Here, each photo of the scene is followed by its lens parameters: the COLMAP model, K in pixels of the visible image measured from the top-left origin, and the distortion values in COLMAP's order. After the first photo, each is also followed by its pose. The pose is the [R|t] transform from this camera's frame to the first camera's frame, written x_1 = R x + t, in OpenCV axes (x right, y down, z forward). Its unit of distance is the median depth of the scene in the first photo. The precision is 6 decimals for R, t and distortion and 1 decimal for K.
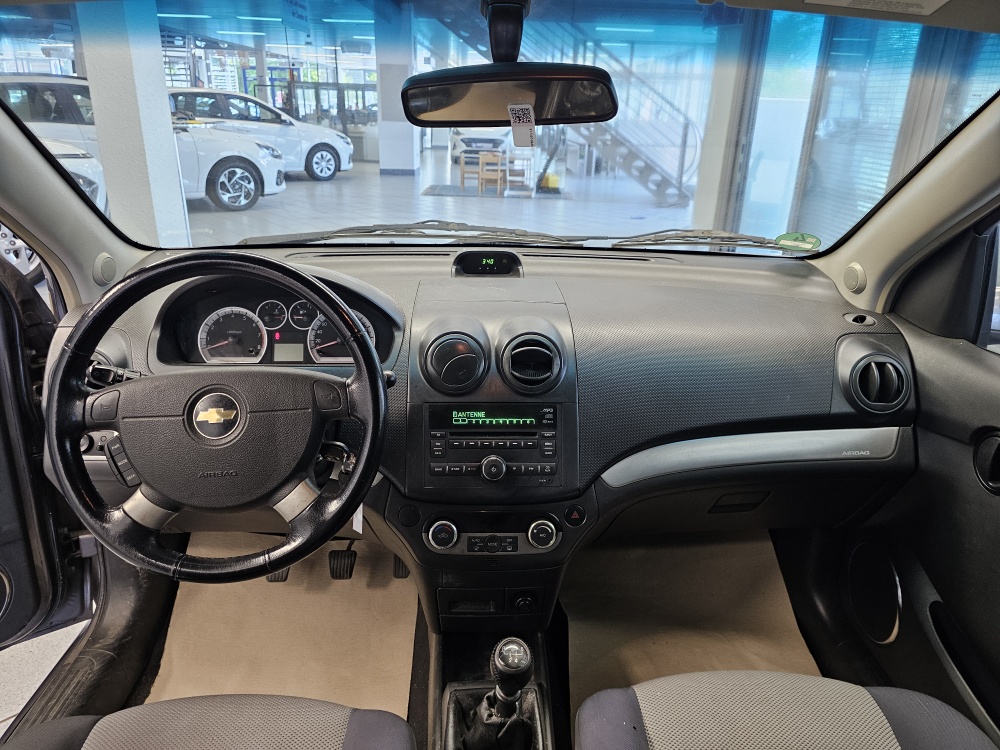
lens RADIAL K [[677.7, 0, 499.3], [0, 677.7, 367.5], [0, 0, 1]] dist [0.051985, -0.048035]
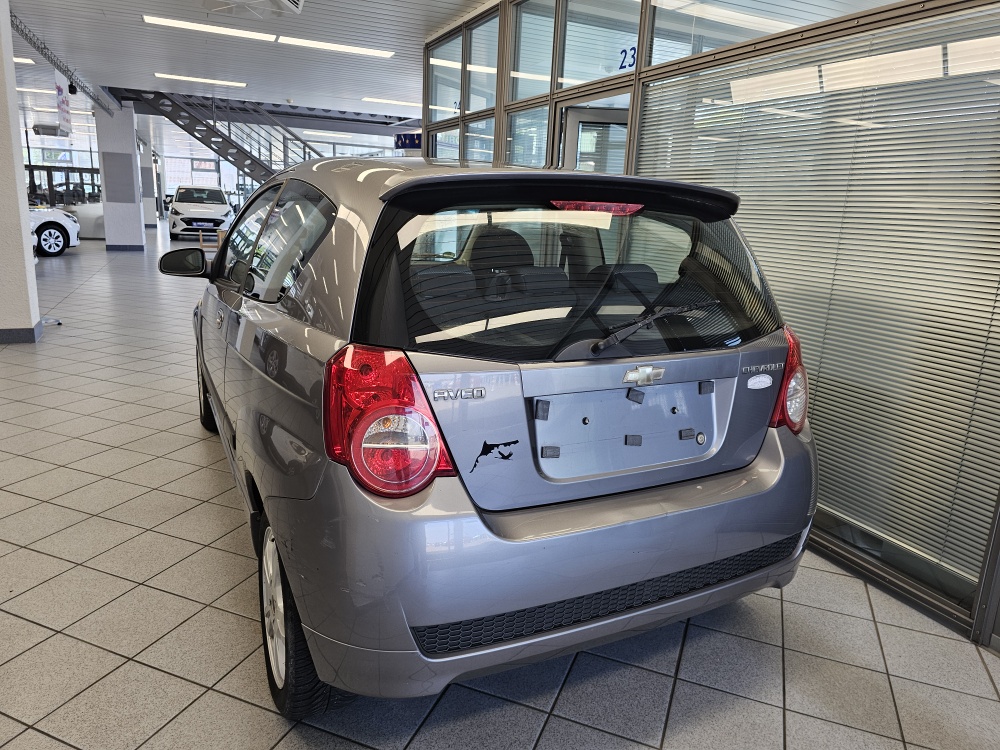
lens RADIAL K [[677.7, 0, 503.3], [0, 677.7, 364.3], [0, 0, 1]] dist [0.051985, -0.048035]
pose [[0.905641, -0.081006, 0.416237, -0.089722], [0.127957, 0.988034, -0.086120, 0.075500], [-0.404280, 0.131254, 0.905169, -0.230826]]
